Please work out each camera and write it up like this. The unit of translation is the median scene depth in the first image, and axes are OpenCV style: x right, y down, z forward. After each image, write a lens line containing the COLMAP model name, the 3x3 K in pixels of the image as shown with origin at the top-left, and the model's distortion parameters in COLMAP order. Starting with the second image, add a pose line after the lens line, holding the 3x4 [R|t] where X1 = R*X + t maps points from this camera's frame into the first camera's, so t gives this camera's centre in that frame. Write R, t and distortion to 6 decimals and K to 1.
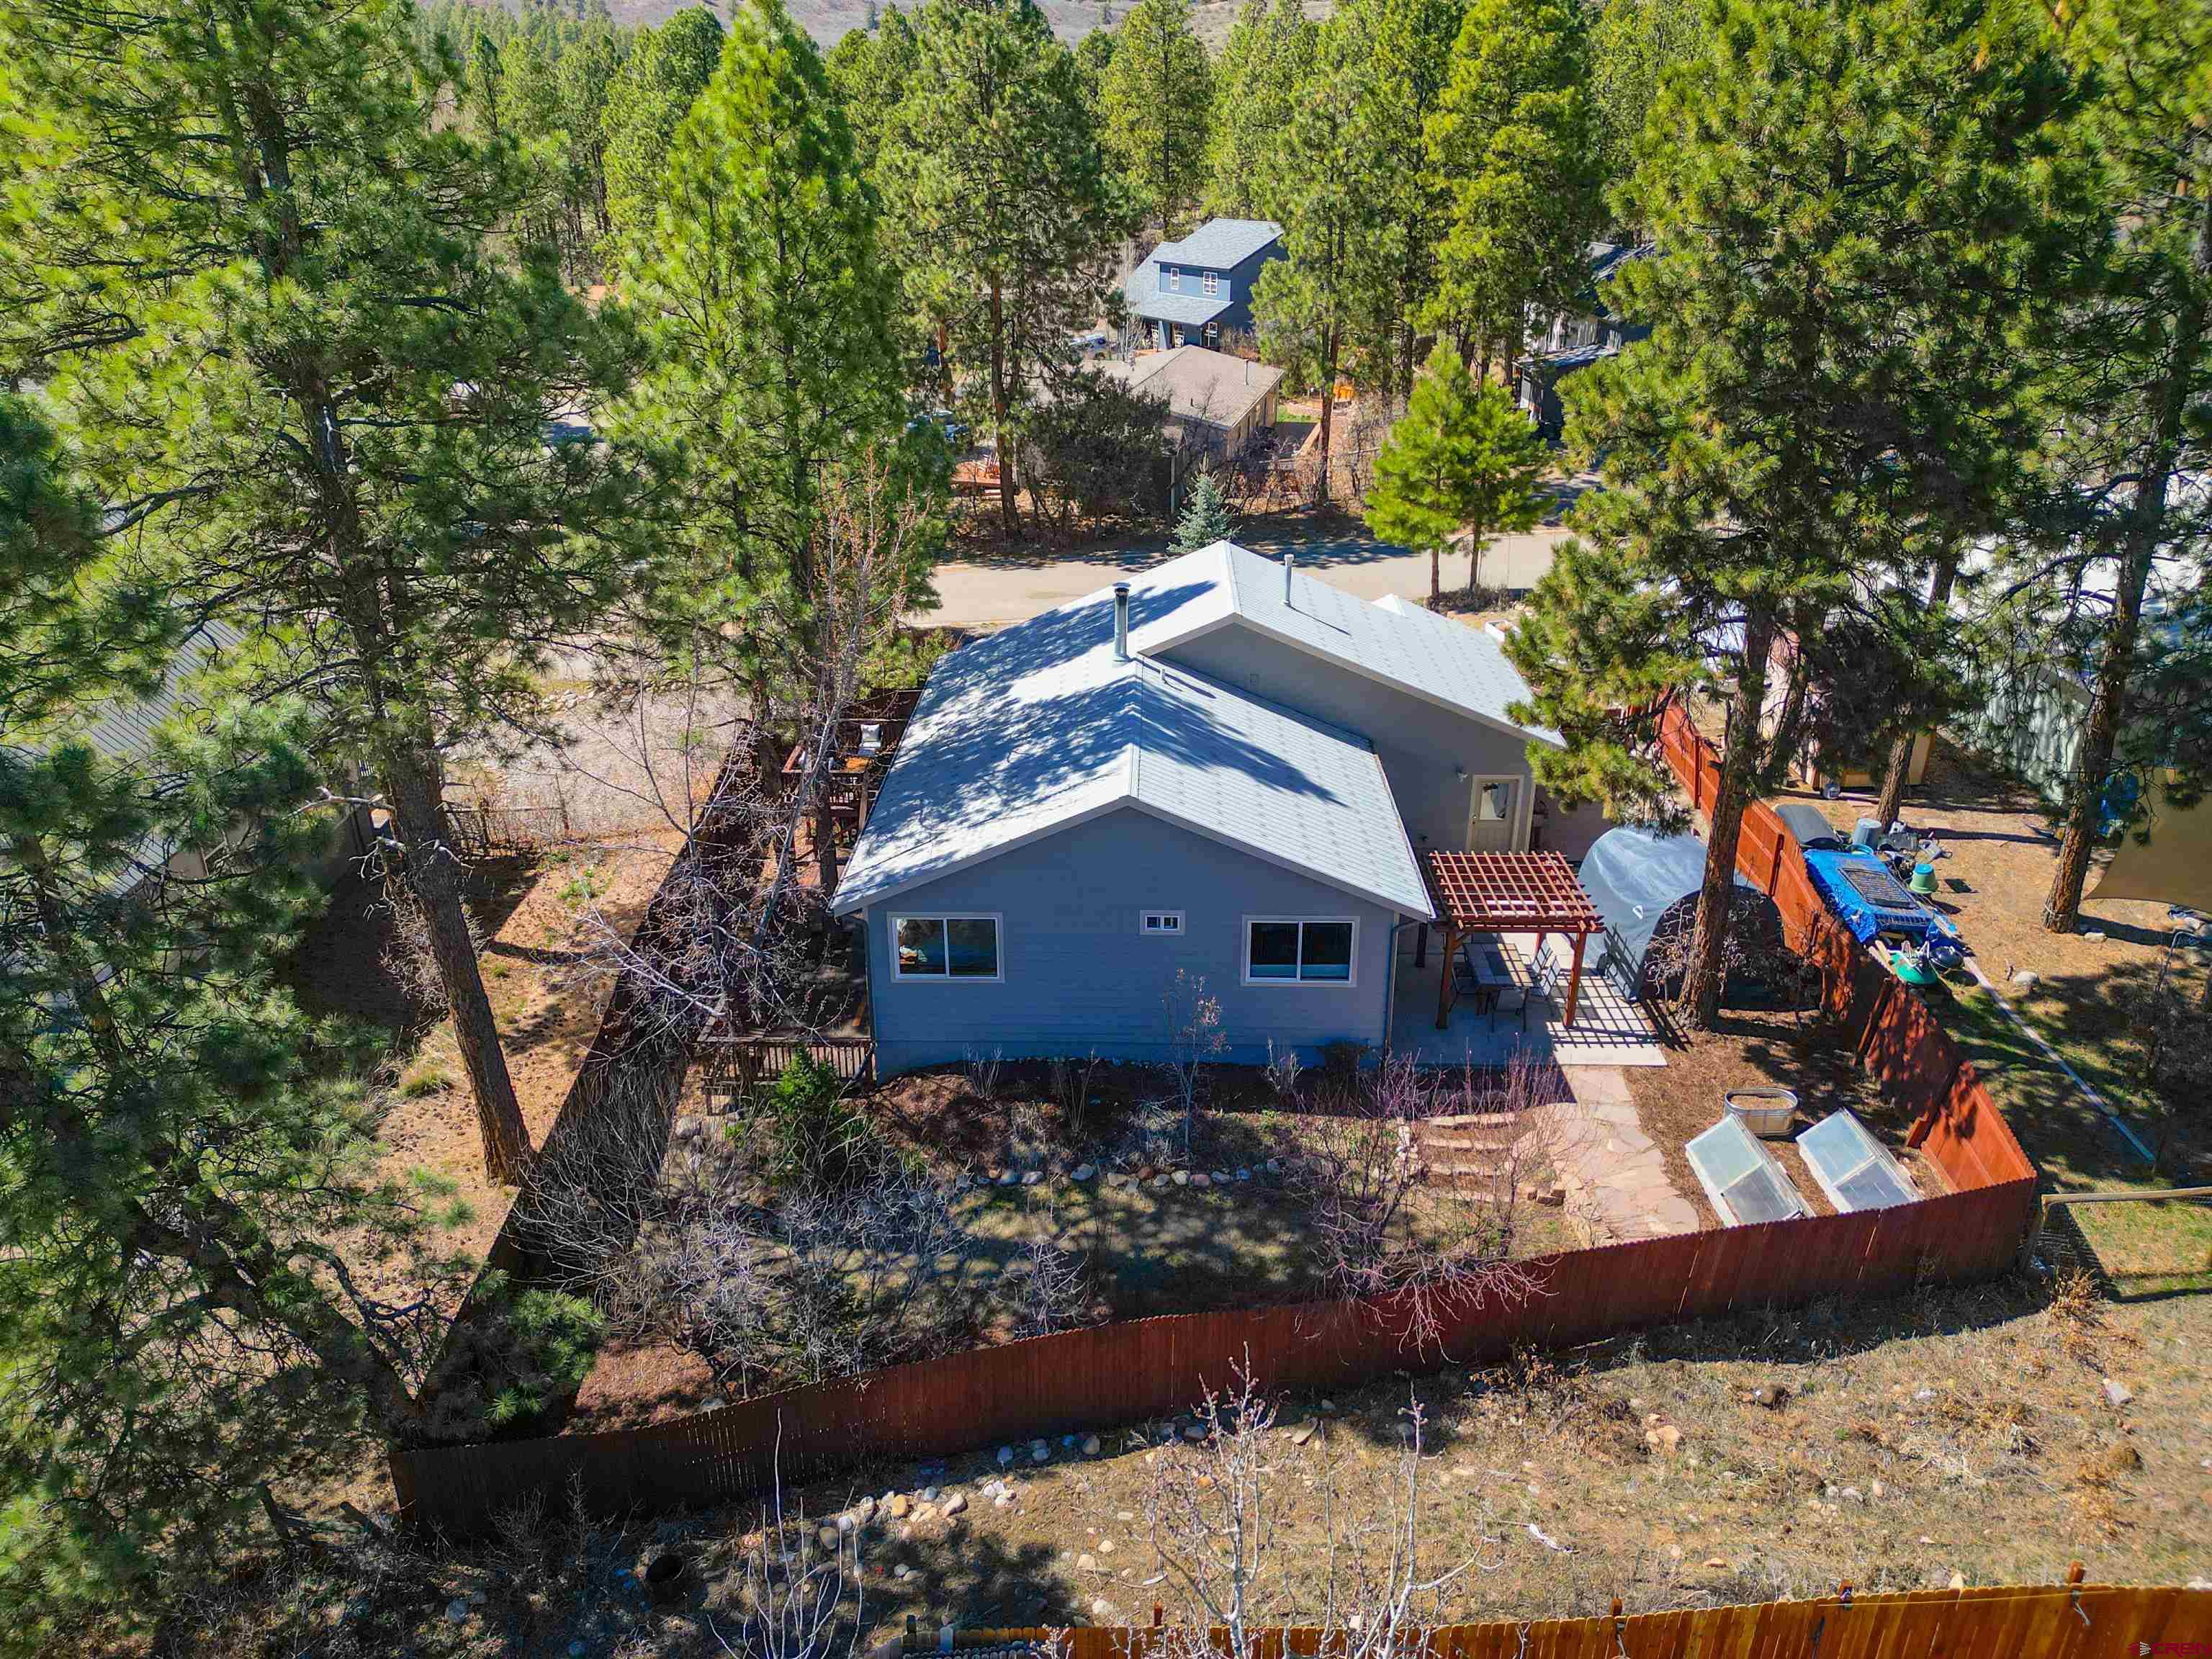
lens RADIAL K [[1509.6, 0, 1106.0], [0, 1509.6, 829.5], [0, 0, 1]] dist [0.131252, -0.122832]
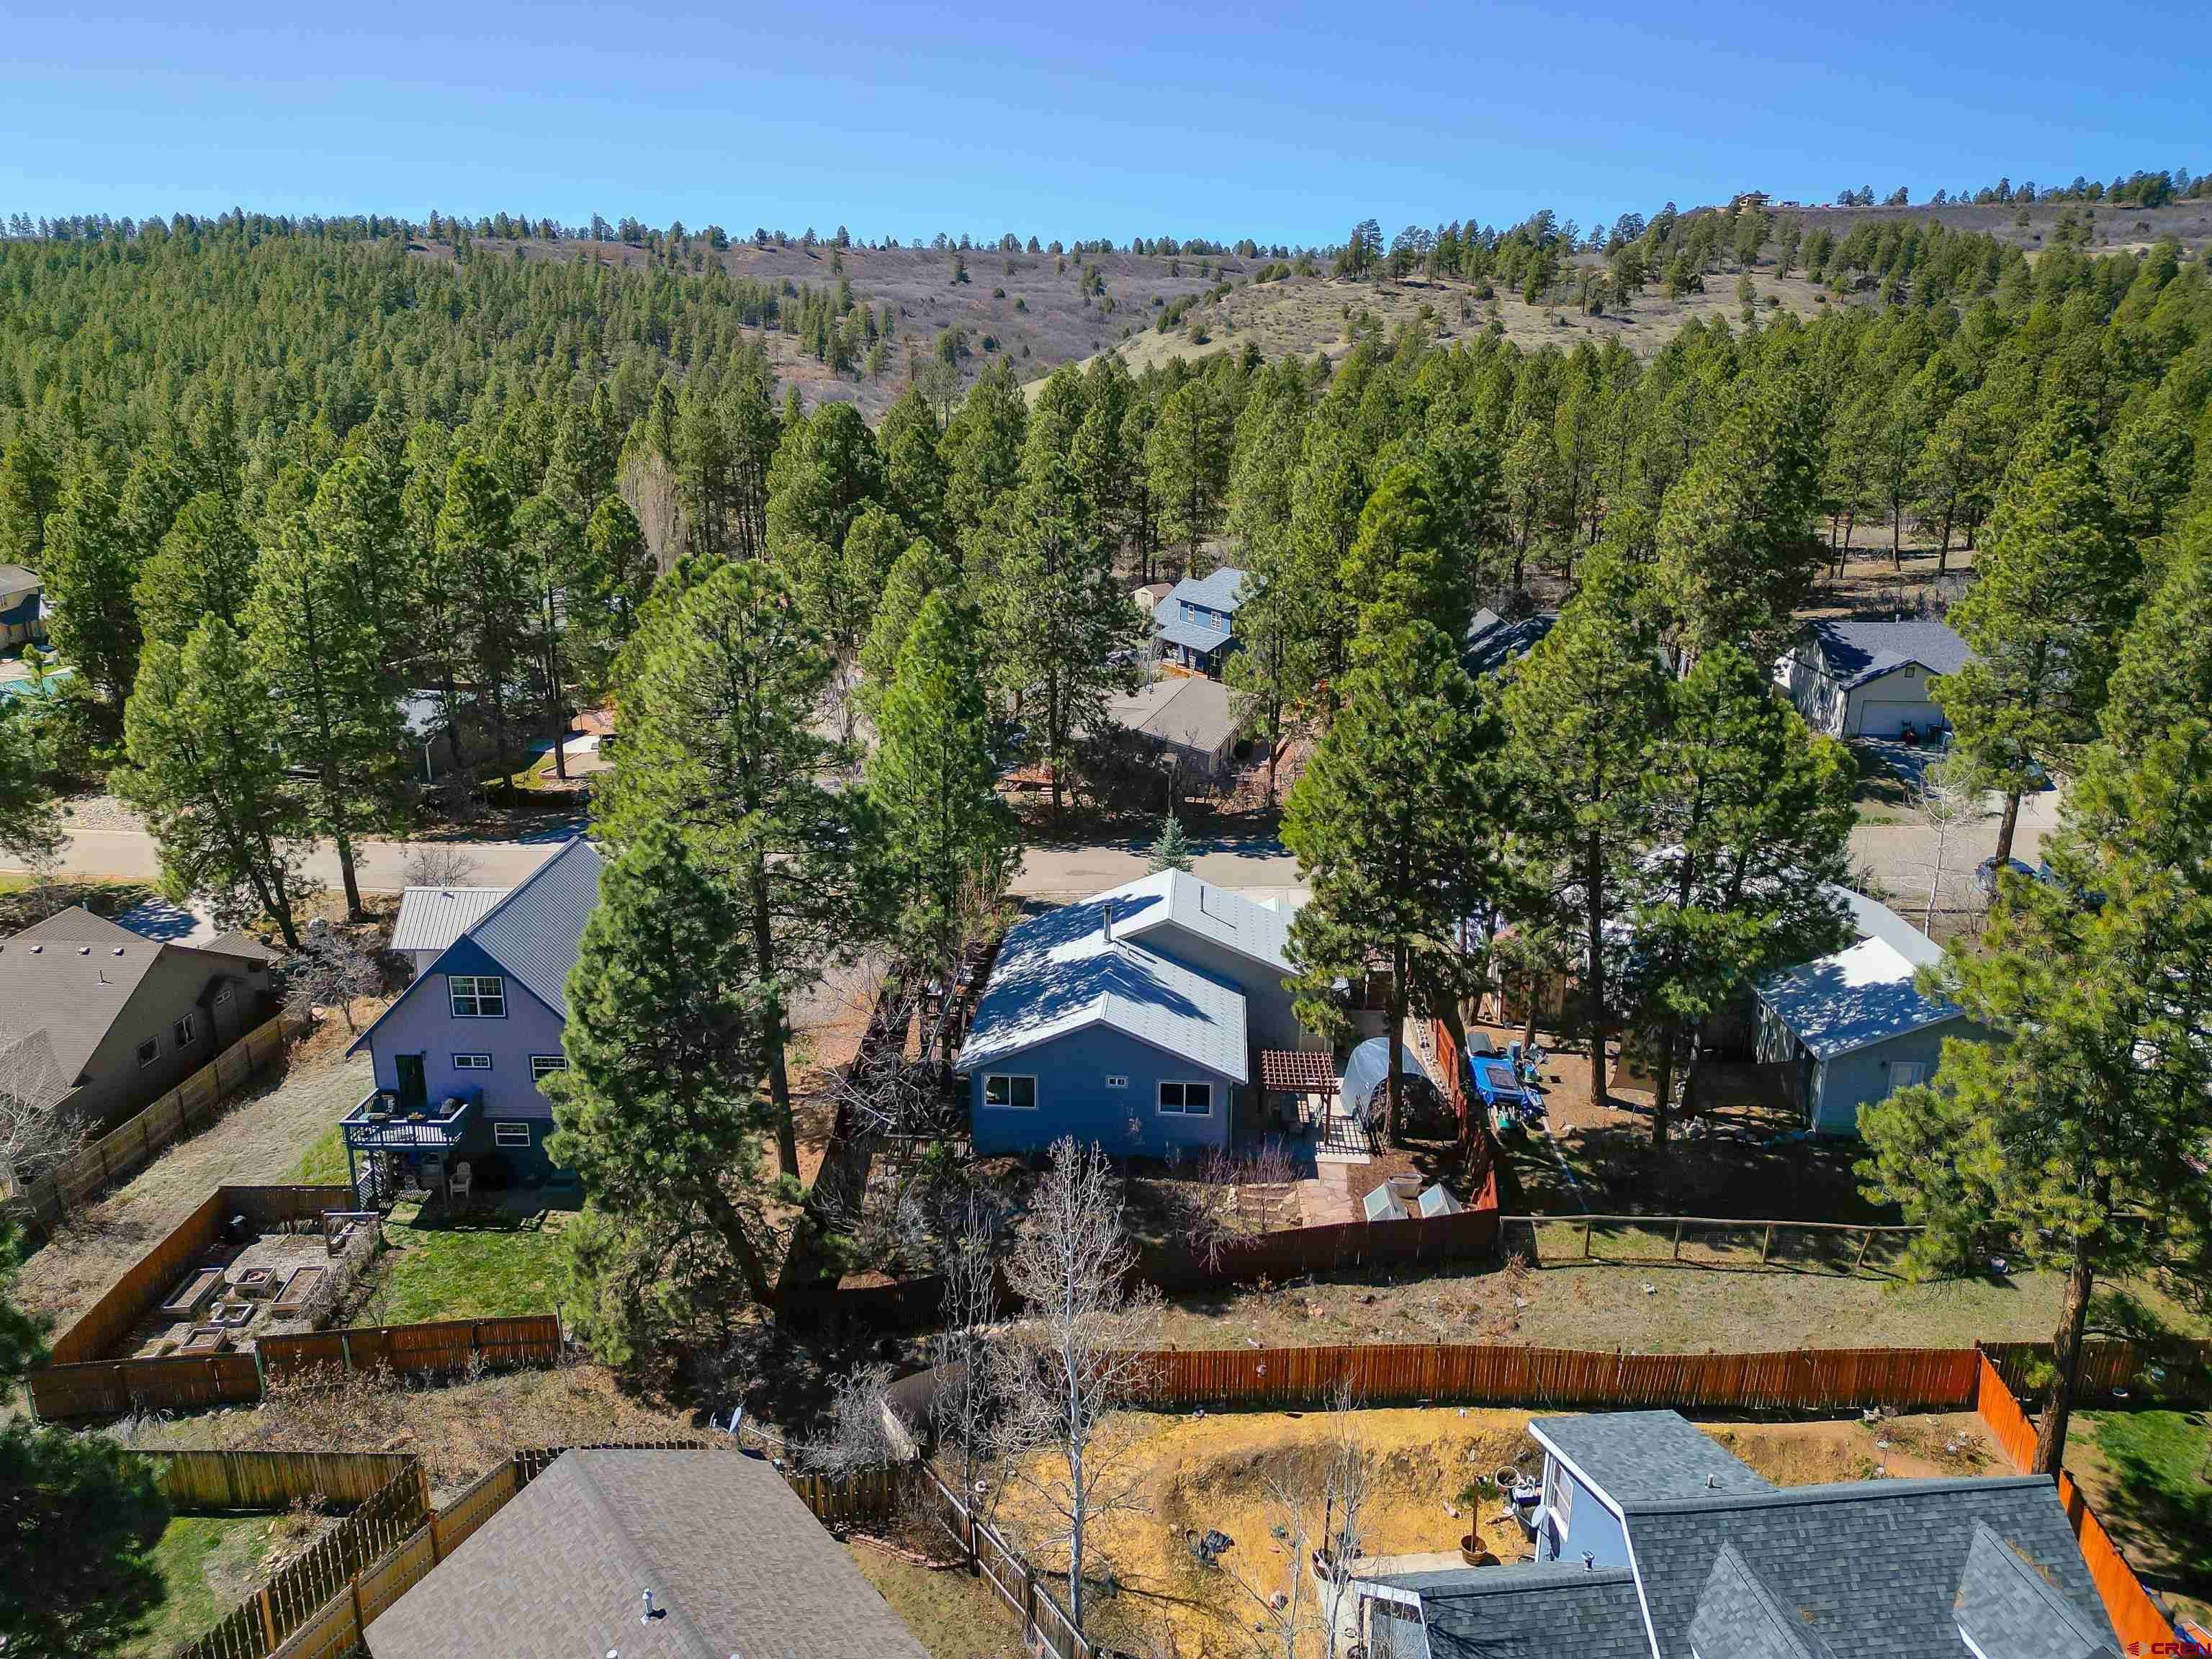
lens RADIAL K [[1509.6, 0, 1106.0], [0, 1509.6, 829.5], [0, 0, 1]] dist [0.131252, -0.122832]
pose [[0.998985, 0.024570, -0.037755, 0.083778], [-0.029059, 0.991939, -0.123343, -0.020874], [0.034420, 0.124315, 0.991646, -0.964632]]
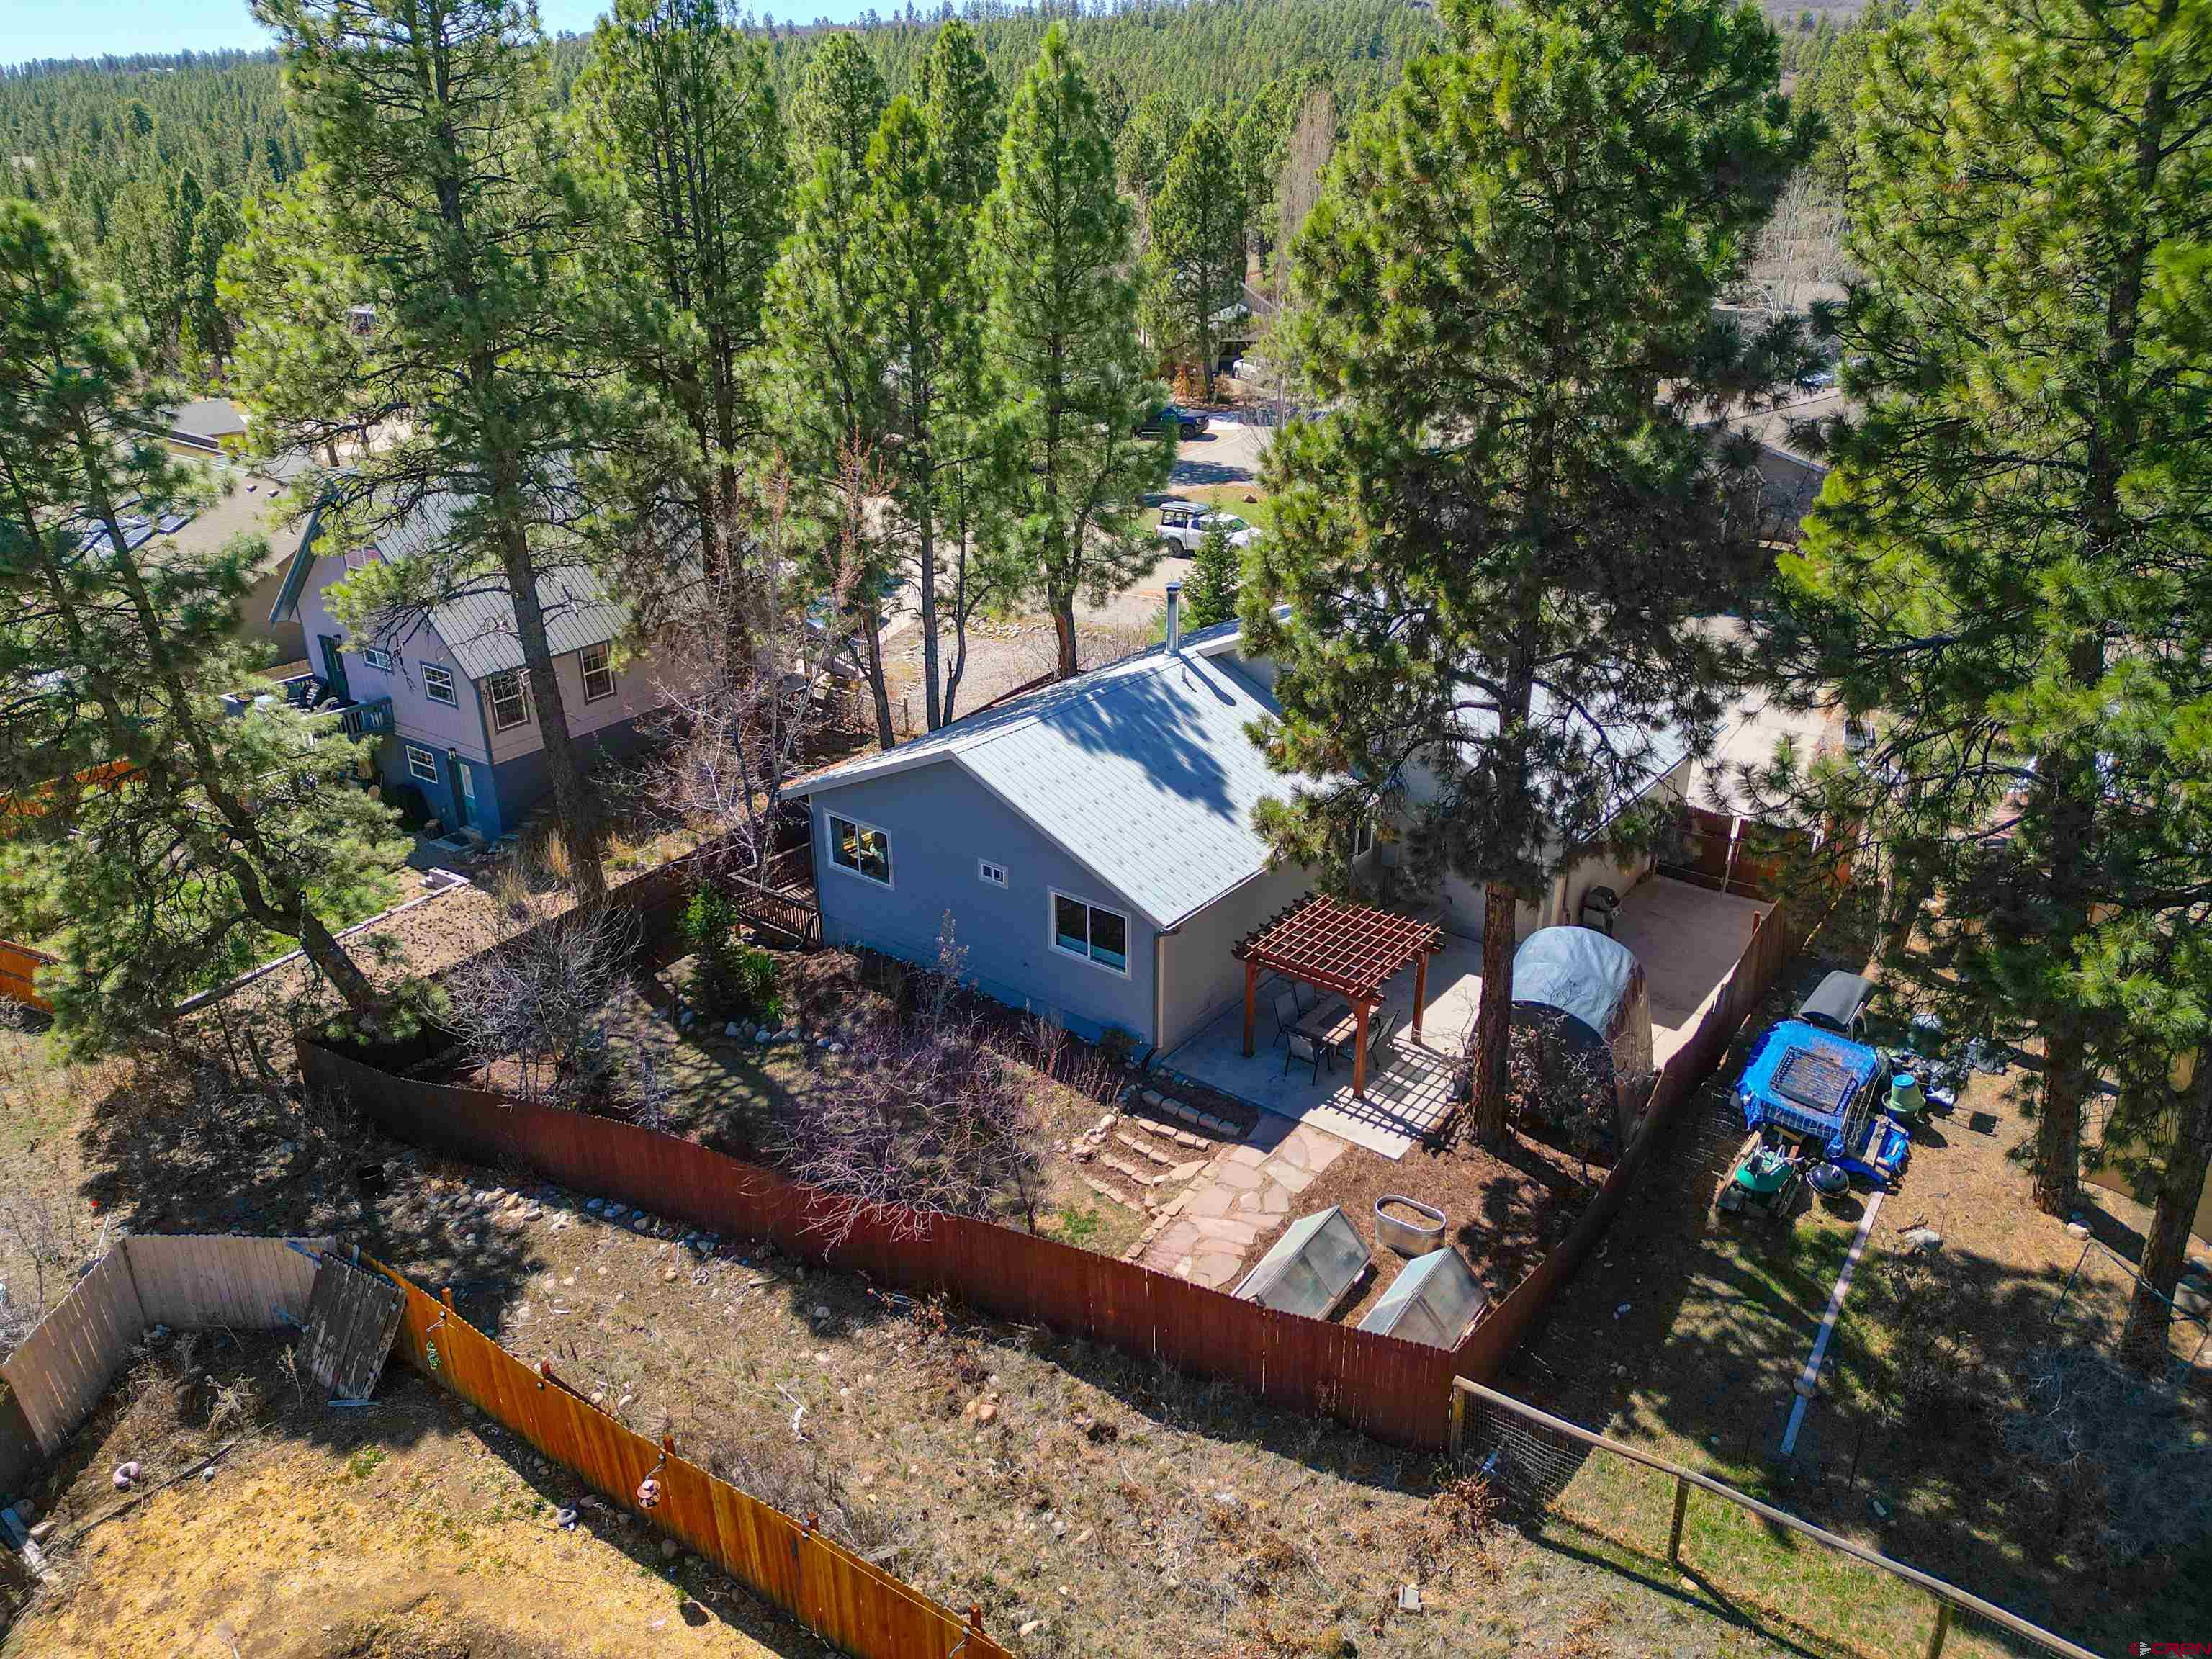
lens RADIAL K [[1509.6, 0, 1106.0], [0, 1509.6, 829.5], [0, 0, 1]] dist [0.131252, -0.122832]
pose [[0.806353, 0.241470, -0.539896, 0.648414], [-0.236329, 0.968363, 0.080138, -0.073861], [0.542166, 0.062974, 0.837909, 0.094296]]
